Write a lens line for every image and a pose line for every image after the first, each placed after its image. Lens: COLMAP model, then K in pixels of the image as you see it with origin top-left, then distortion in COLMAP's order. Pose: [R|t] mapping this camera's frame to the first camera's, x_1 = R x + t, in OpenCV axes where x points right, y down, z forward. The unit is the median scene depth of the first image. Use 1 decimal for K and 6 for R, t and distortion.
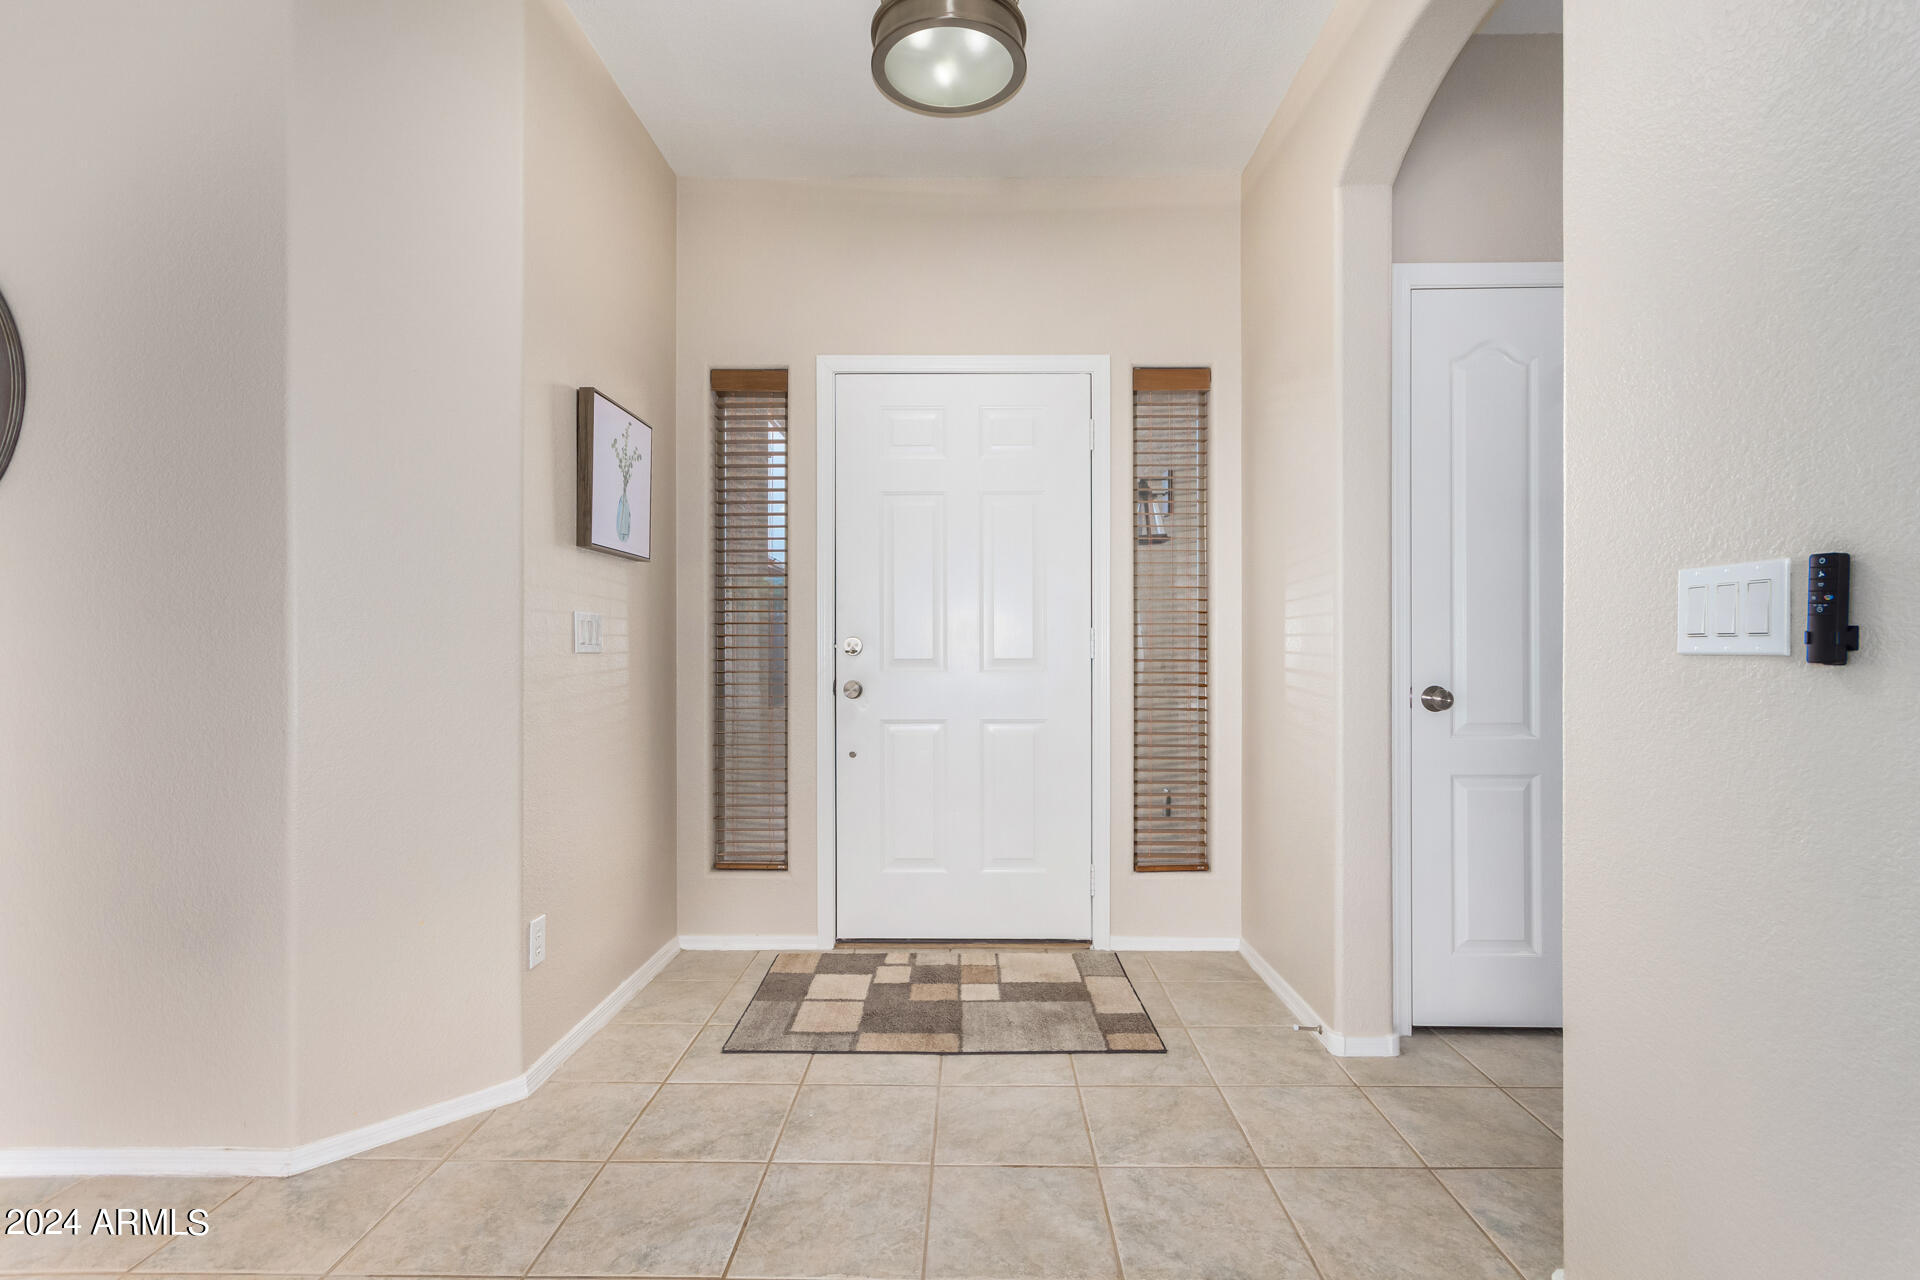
lens RADIAL K [[890.3, 0, 954.3], [0, 890.3, 649.3], [0, 0, 1]] dist [-0.000362, 0.003403]
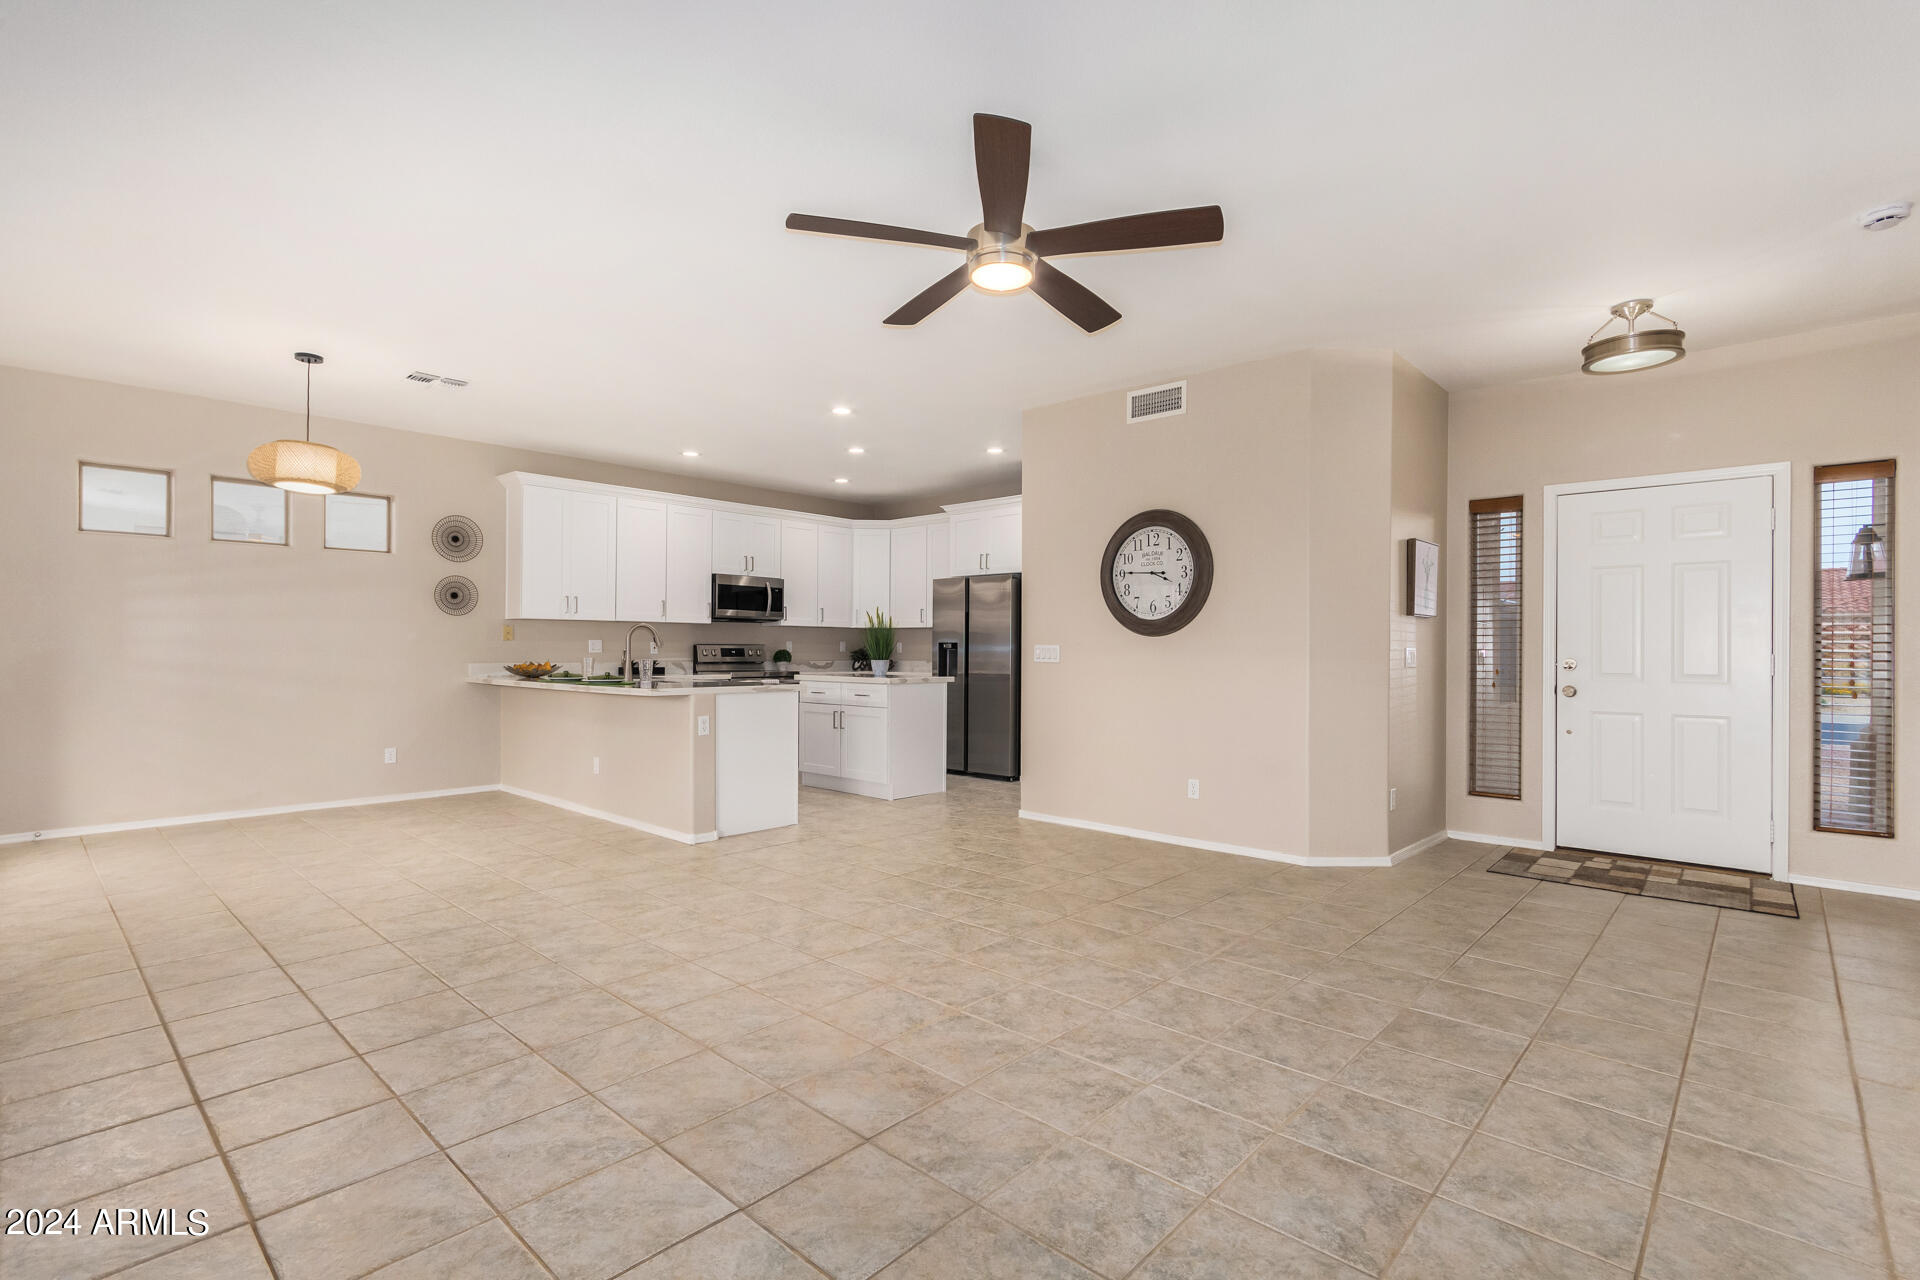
lens RADIAL K [[890.3, 0, 952.5], [0, 890.3, 644.5], [0, 0, 1]] dist [-0.000362, 0.003403]
pose [[0.750464, 0.003203, -0.660904, 0.113512], [-0.006320, 0.999977, -0.002330, -0.028817], [0.660881, 0.005925, 0.750467, -0.947099]]
